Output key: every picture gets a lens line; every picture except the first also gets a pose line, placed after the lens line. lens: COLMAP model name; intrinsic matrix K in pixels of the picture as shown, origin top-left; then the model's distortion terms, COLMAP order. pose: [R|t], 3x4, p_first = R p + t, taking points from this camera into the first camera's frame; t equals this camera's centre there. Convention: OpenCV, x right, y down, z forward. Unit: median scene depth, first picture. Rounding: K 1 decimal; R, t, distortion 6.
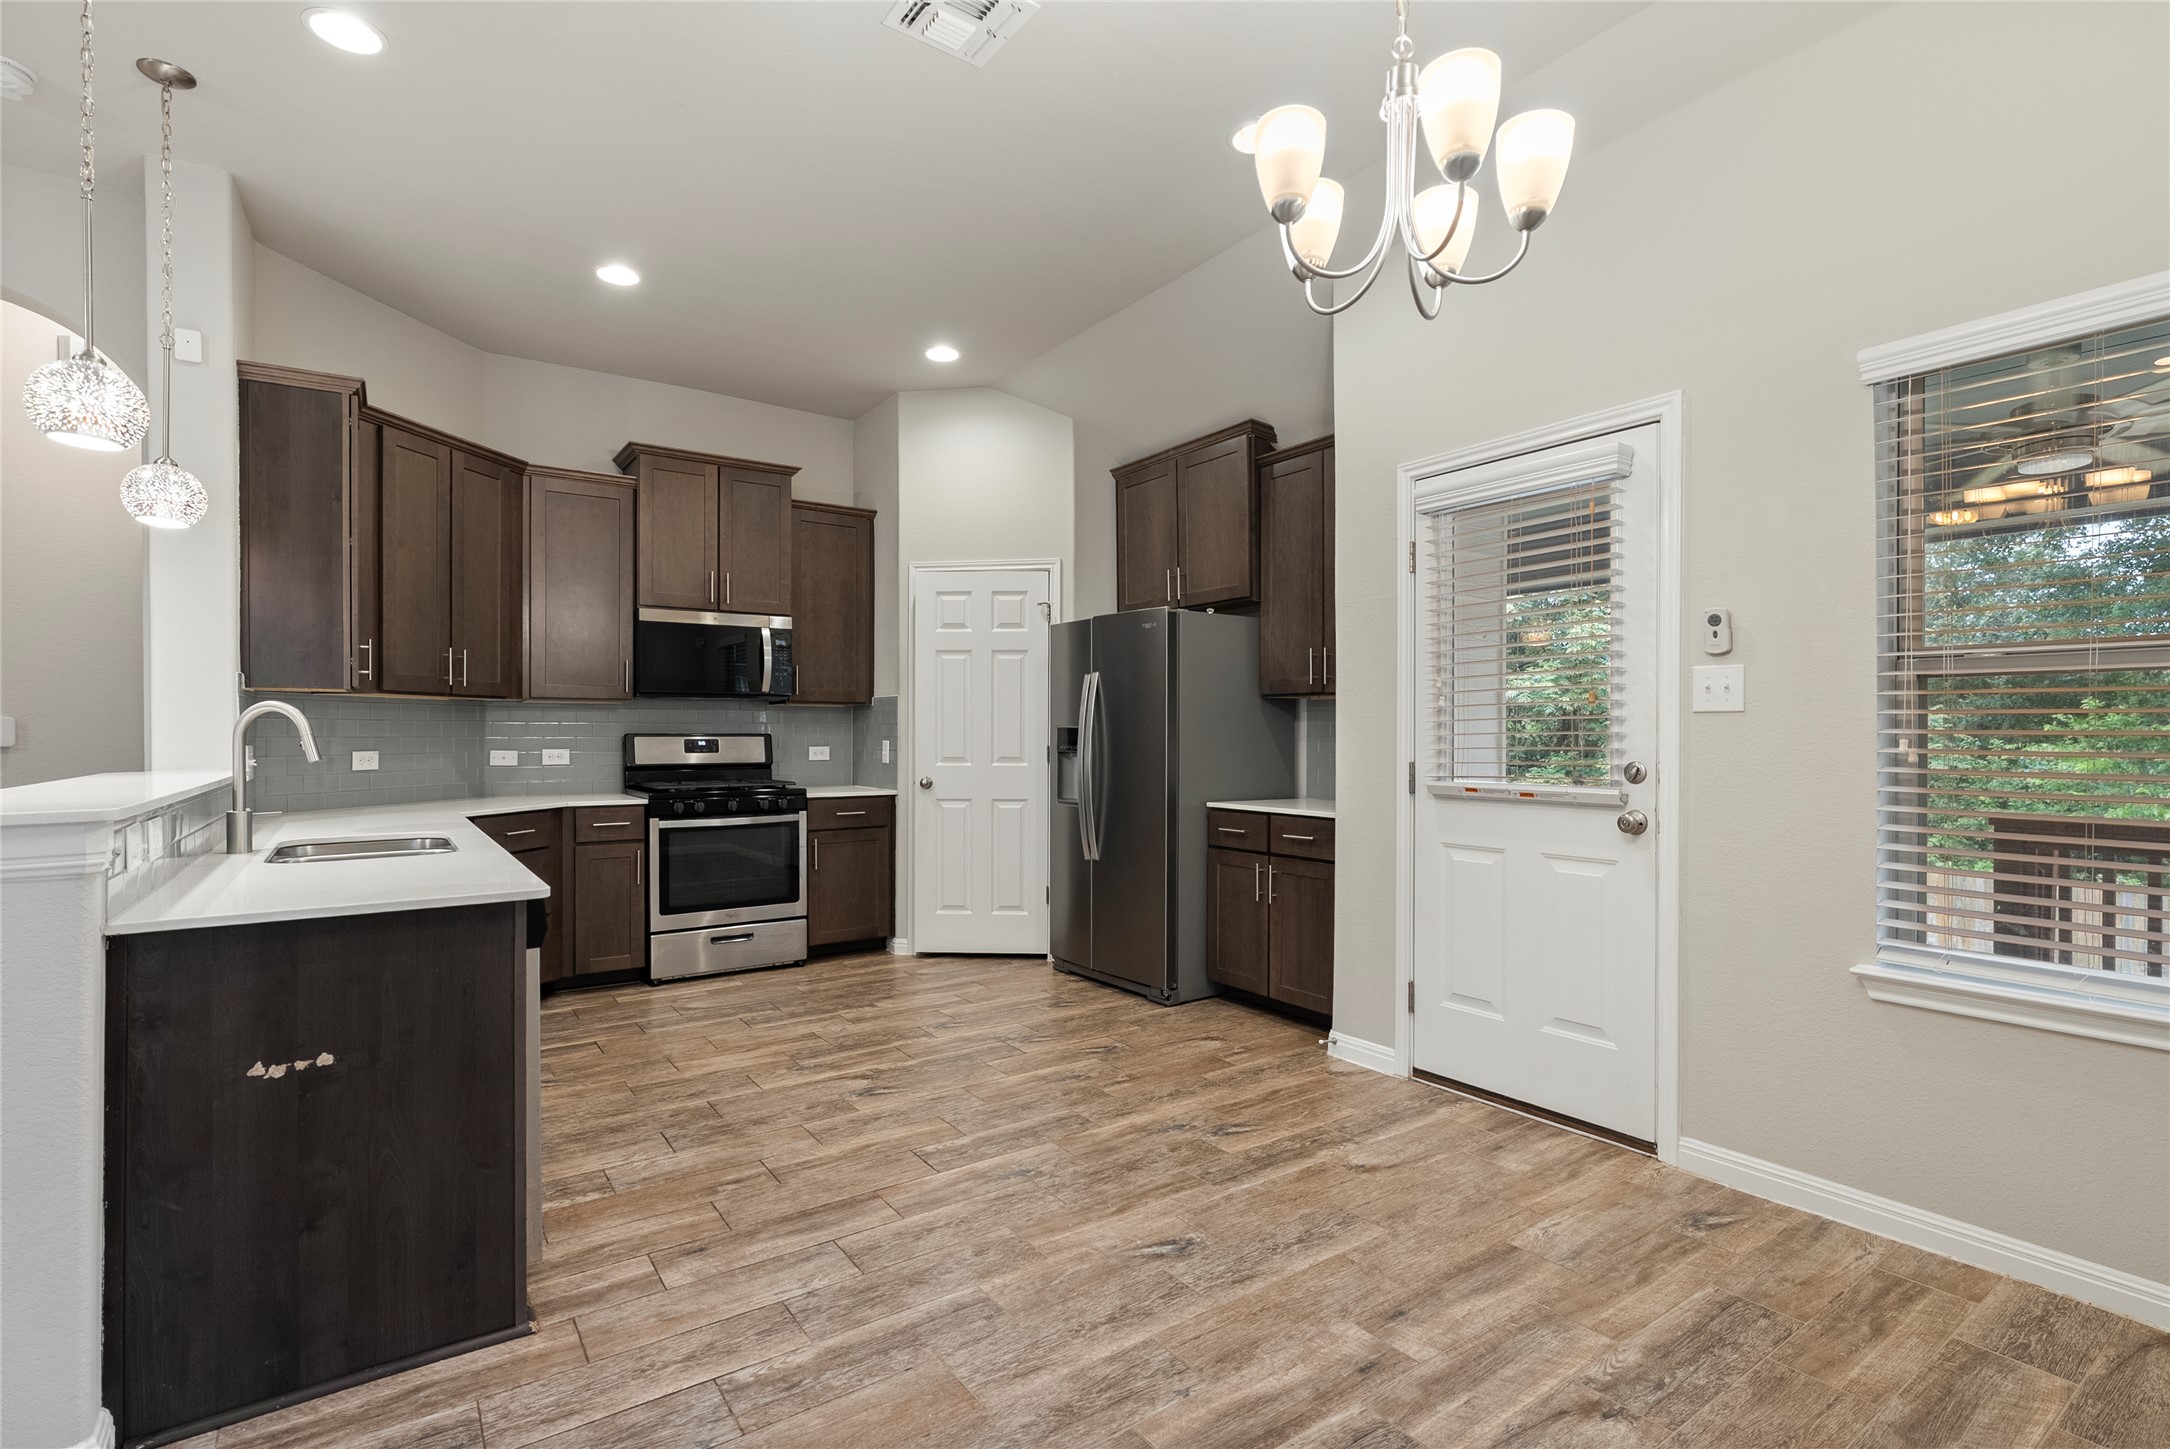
lens RADIAL K [[1037.8, 0, 1085.0], [0, 1037.8, 724.5], [0, 0, 1]] dist [0.001671, 0.000145]
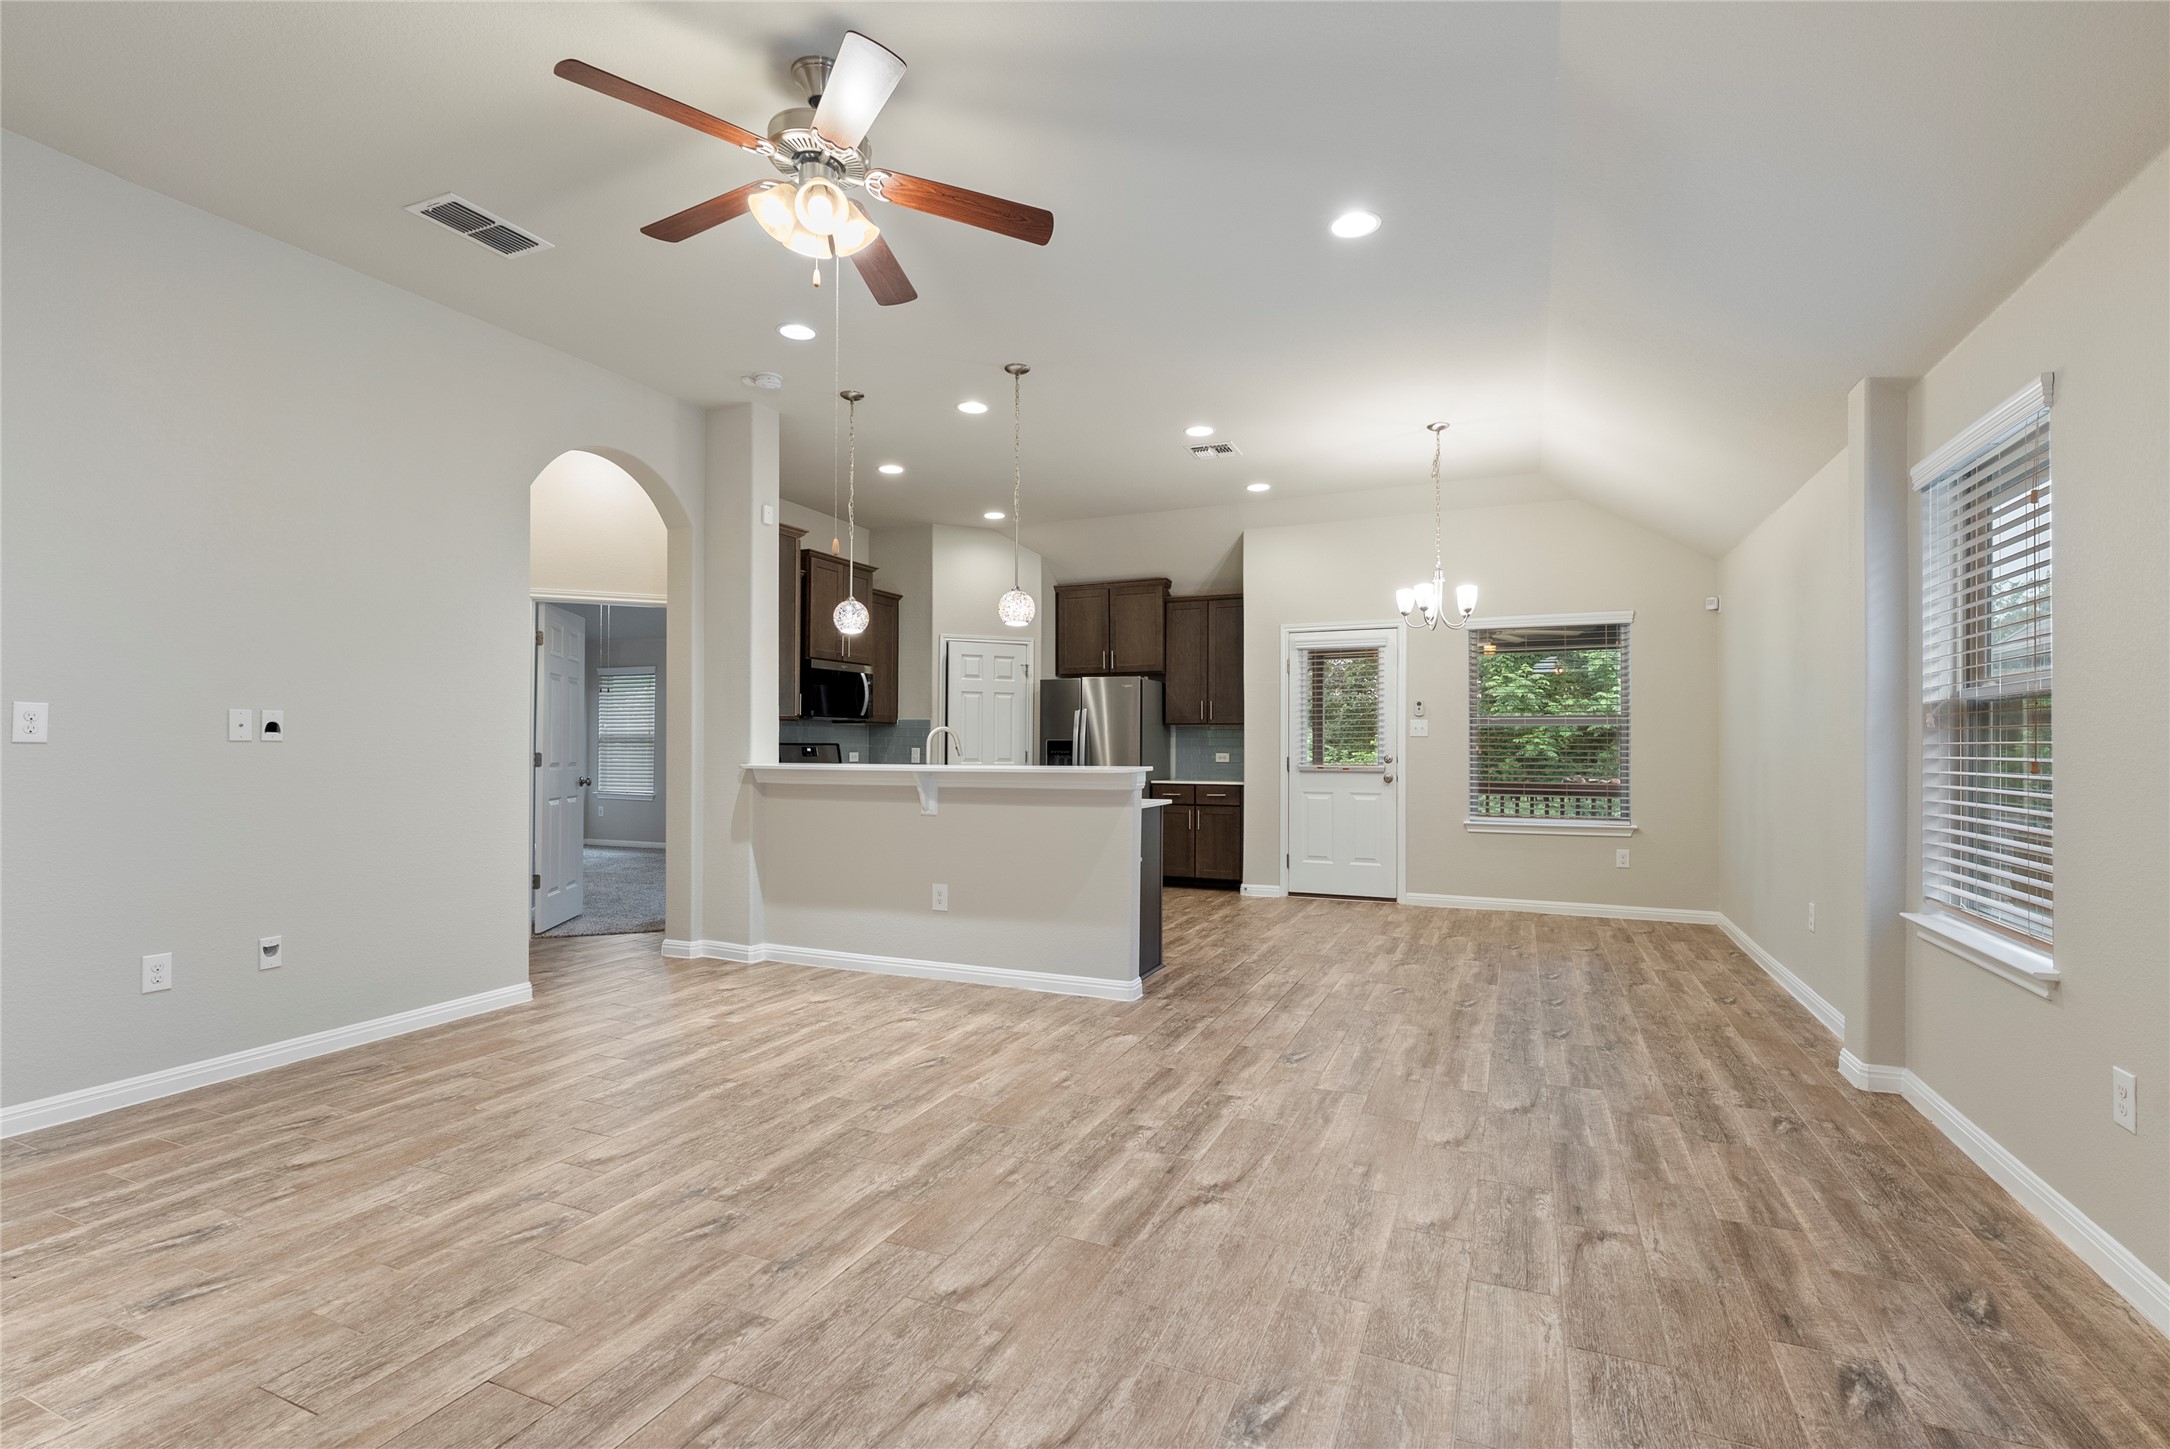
lens RADIAL K [[994.4, 0, 1085.0], [0, 994.4, 724.5], [0, 0, 1]] dist [-0.001771, -0.000308]
pose [[0.854615, 0.012047, 0.519122, -0.963023], [-0.007998, 0.999918, -0.010039, -0.006885], [-0.519200, 0.004427, 0.854641, -0.503874]]
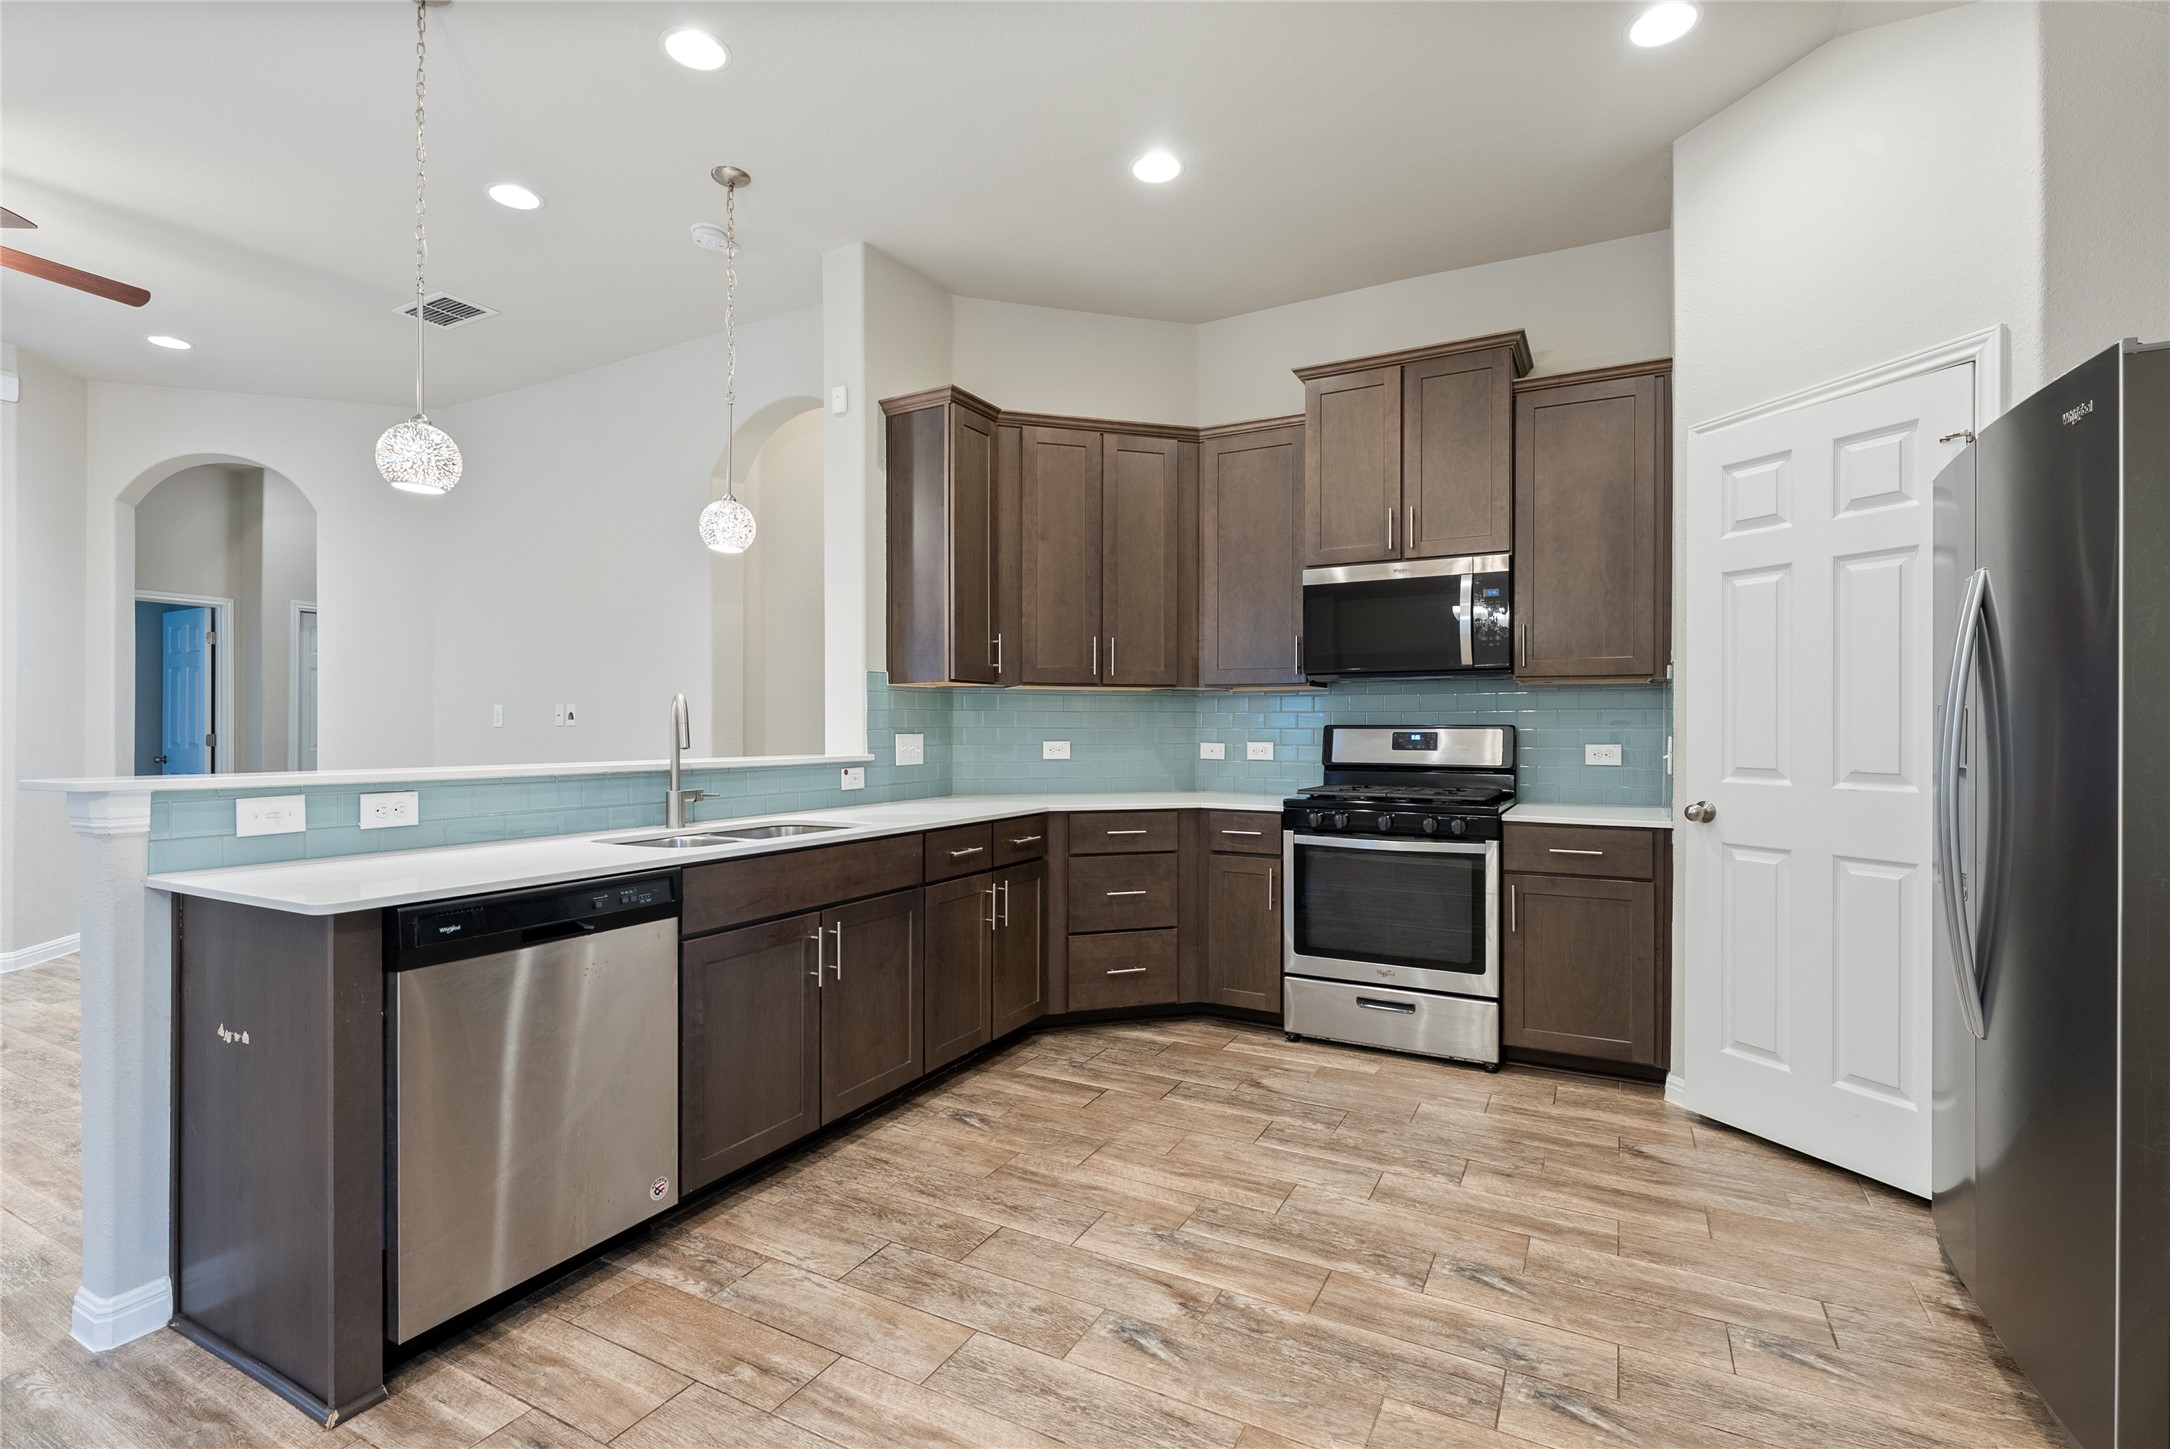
lens RADIAL K [[994.4, 0, 1085.0], [0, 994.4, 724.5], [0, 0, 1]] dist [-0.001771, -0.000308]
pose [[0.438464, -0.002577, -0.898745, 0.220906], [0.006663, 0.999978, 0.000383, 0.008247], [0.898724, -0.006157, 0.438471, 0.570367]]
